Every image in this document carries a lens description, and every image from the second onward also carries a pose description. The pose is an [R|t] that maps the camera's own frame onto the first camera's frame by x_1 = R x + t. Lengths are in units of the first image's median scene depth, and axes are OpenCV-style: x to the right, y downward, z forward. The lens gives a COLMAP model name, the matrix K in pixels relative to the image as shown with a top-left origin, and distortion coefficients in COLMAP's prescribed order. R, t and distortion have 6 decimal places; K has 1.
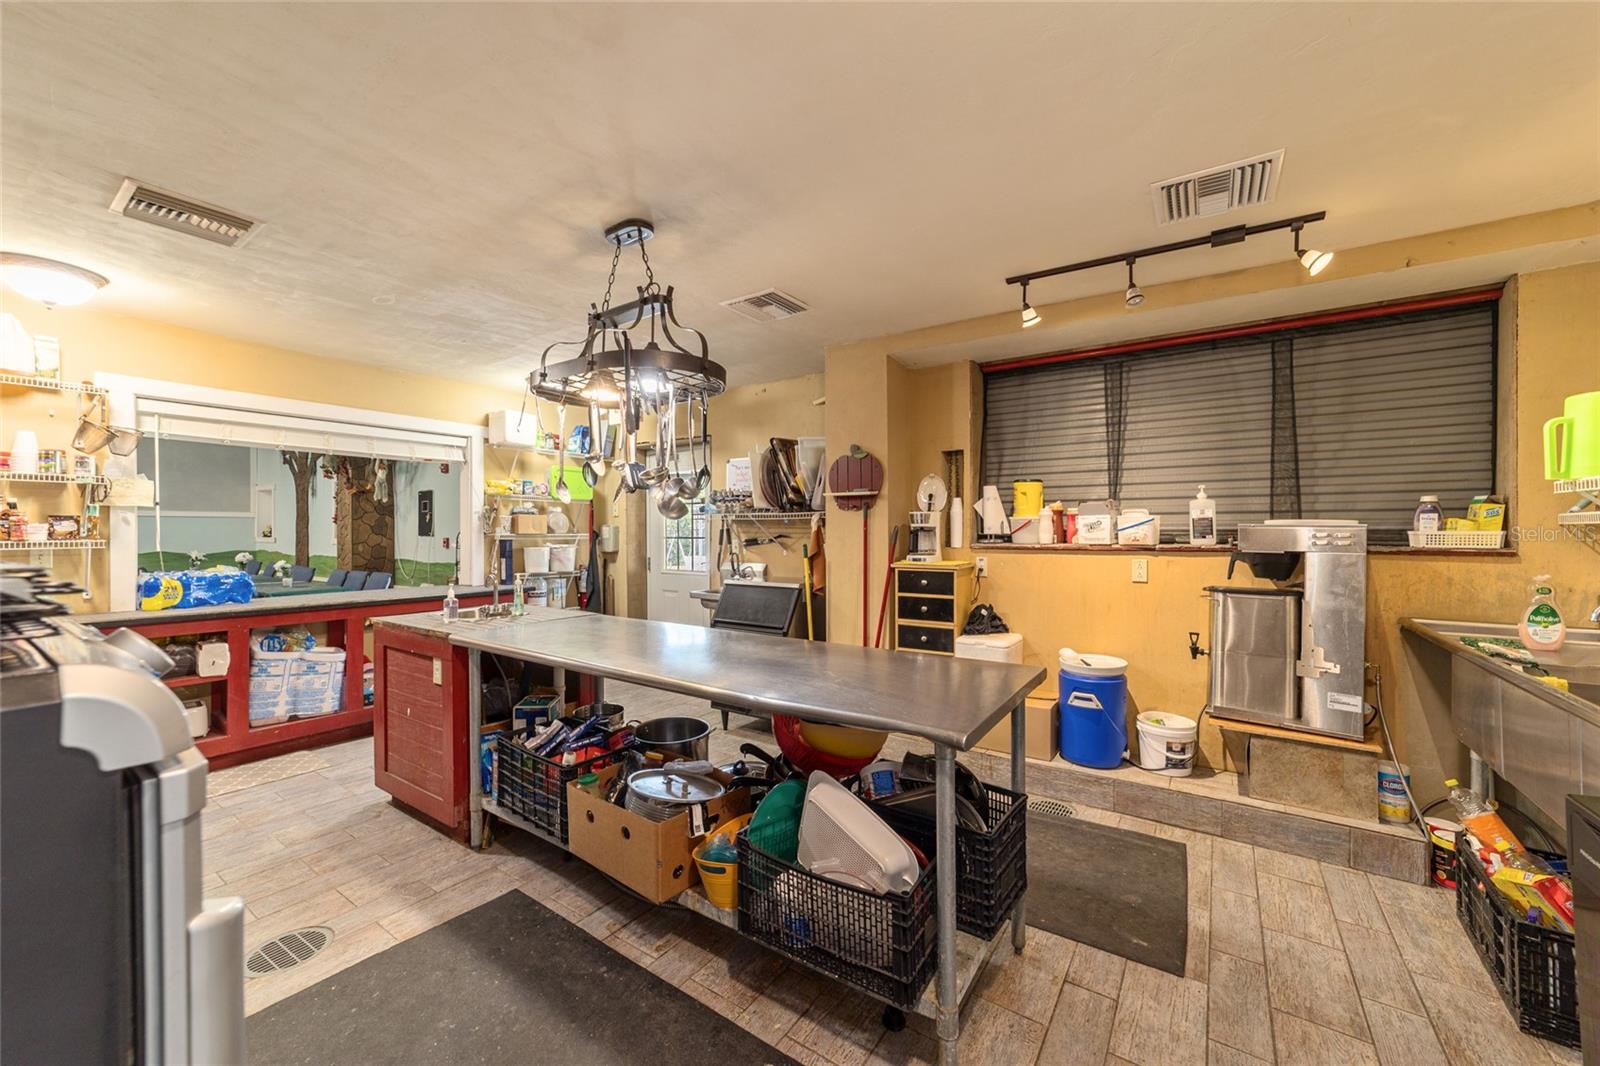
lens RADIAL K [[611.6, 0, 795.7], [0, 611.6, 531.6], [0, 0, 1]] dist [-0.003227, 0.000615]
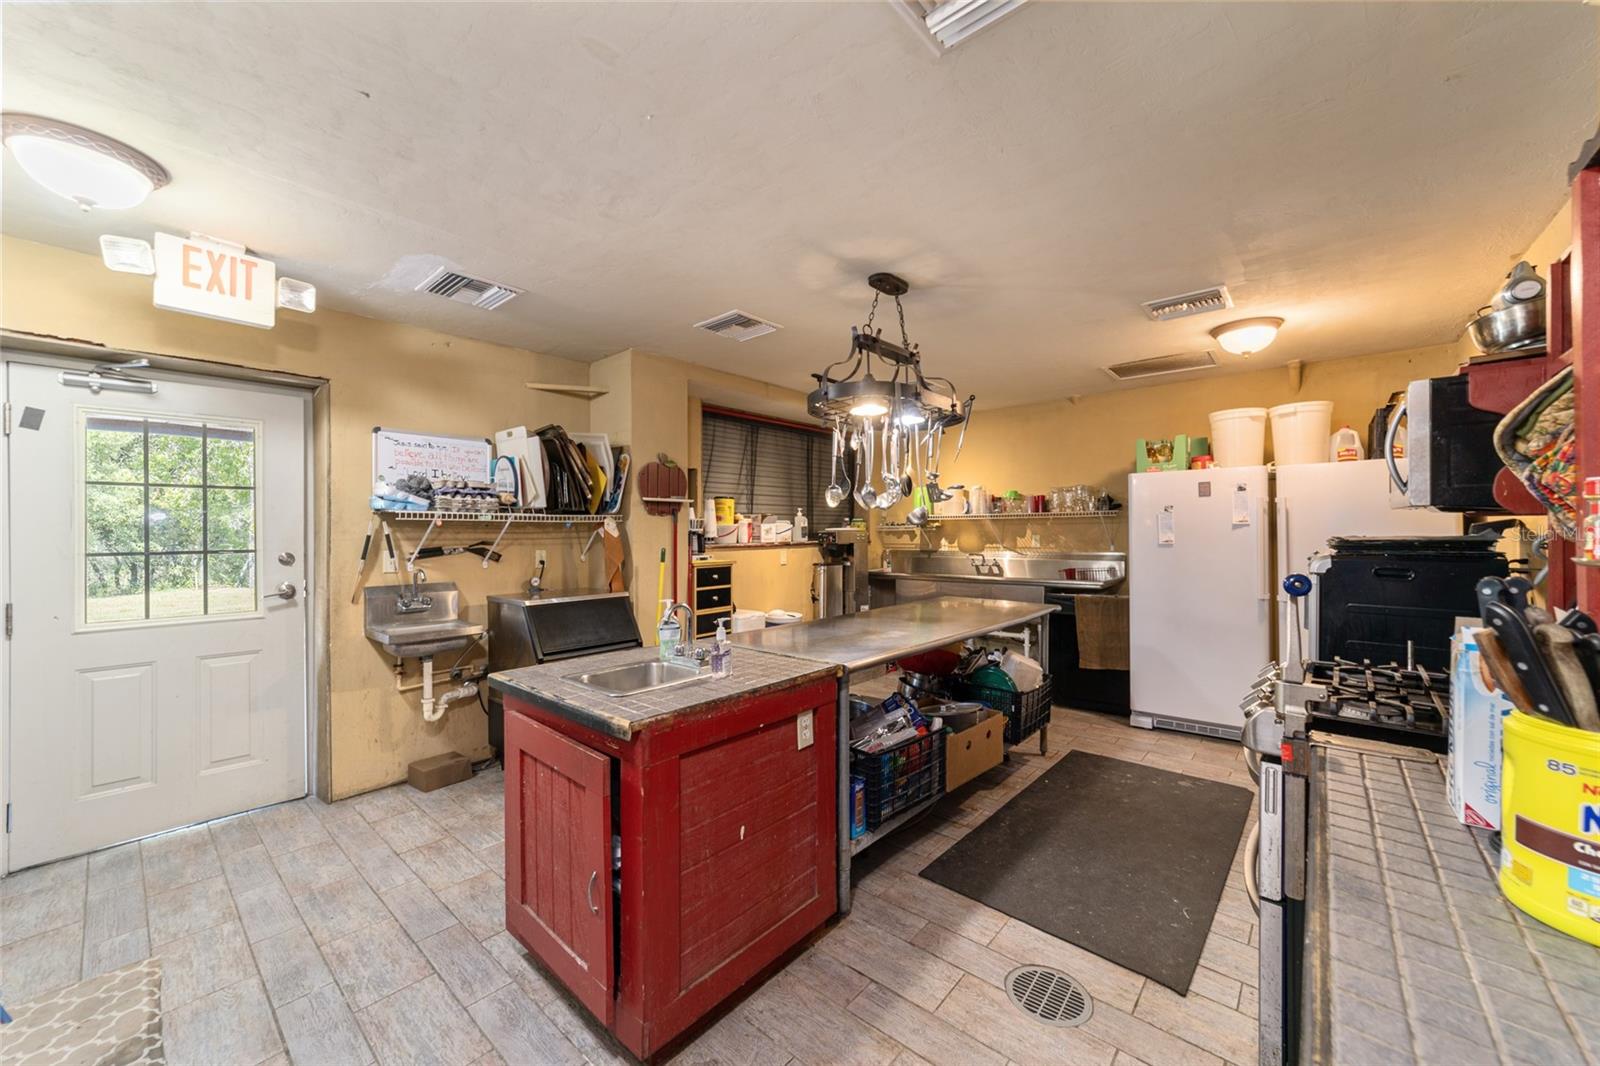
lens RADIAL K [[611.6, 0, 792.7], [0, 611.6, 532.2], [0, 0, 1]] dist [-0.003227, 0.000615]
pose [[0.118779, 0.000333, 0.992921, -1.004532], [0.008201, 0.999966, -0.001317, -0.002811], [-0.992887, 0.008299, 0.118772, 0.713172]]
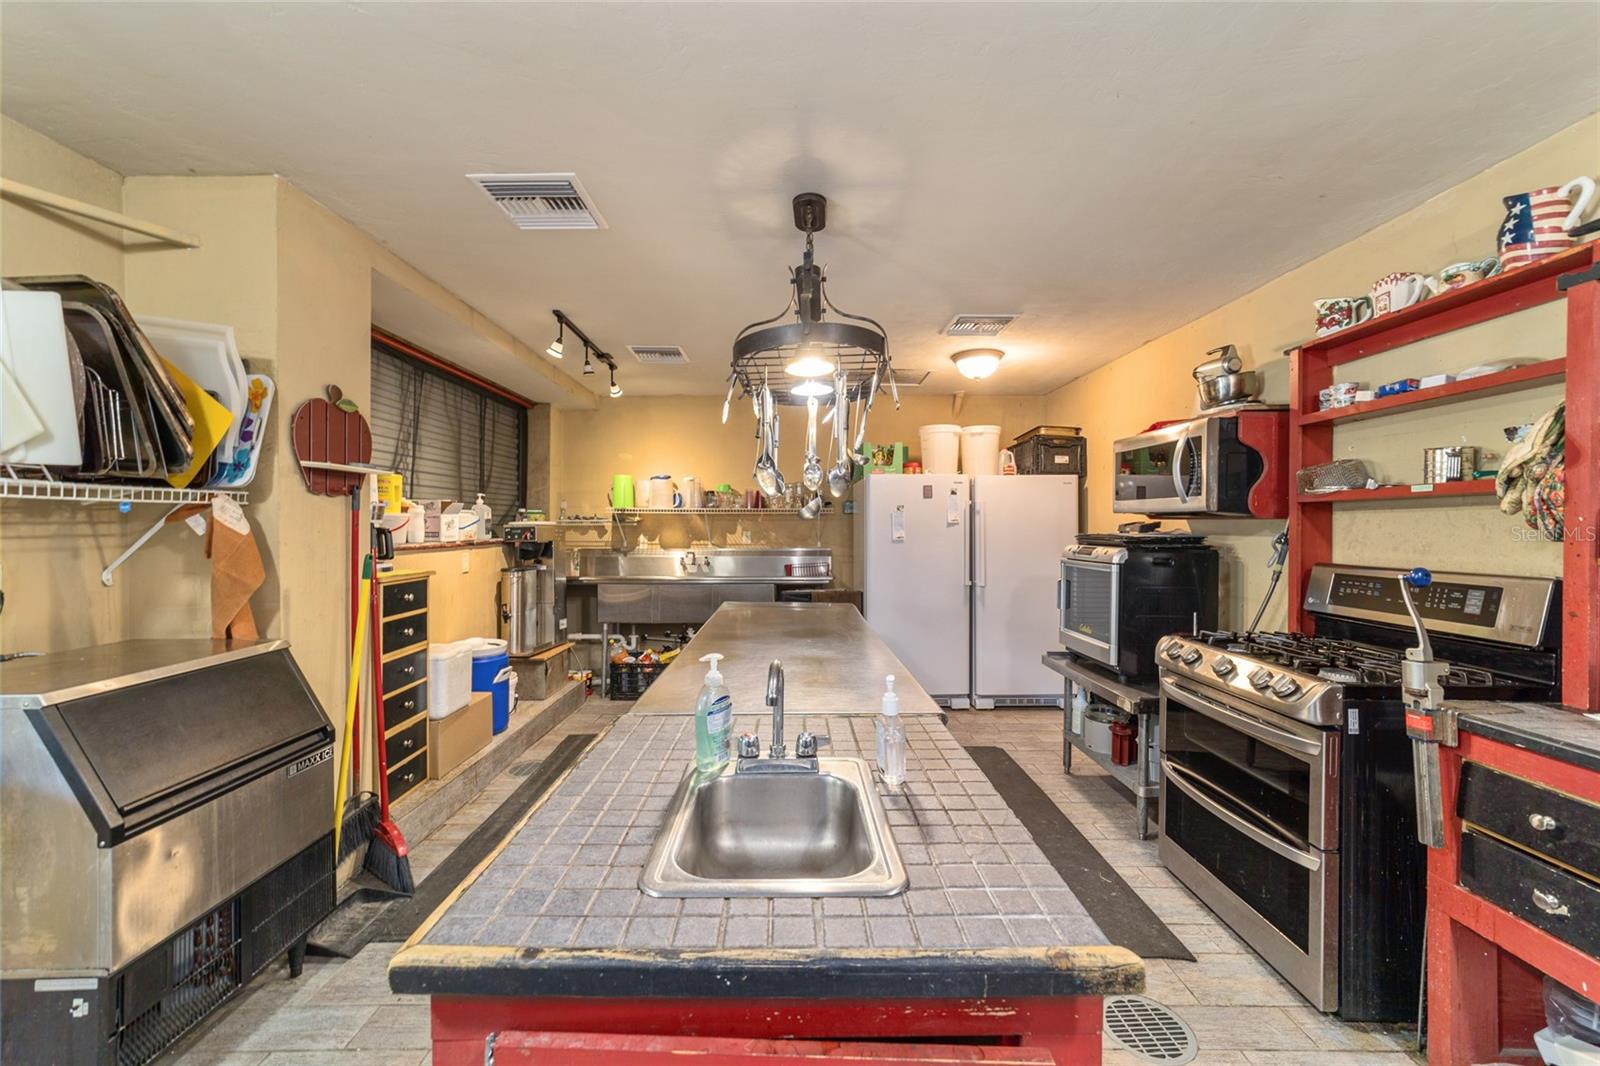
lens RADIAL K [[611.6, 0, 791.2], [0, 611.6, 531.4], [0, 0, 1]] dist [-0.003227, 0.000615]
pose [[-0.570605, -0.006229, 0.821201, -0.699218], [0.001181, 0.999964, 0.008405, -0.004896], [-0.821224, 0.005766, -0.570577, 1.062290]]
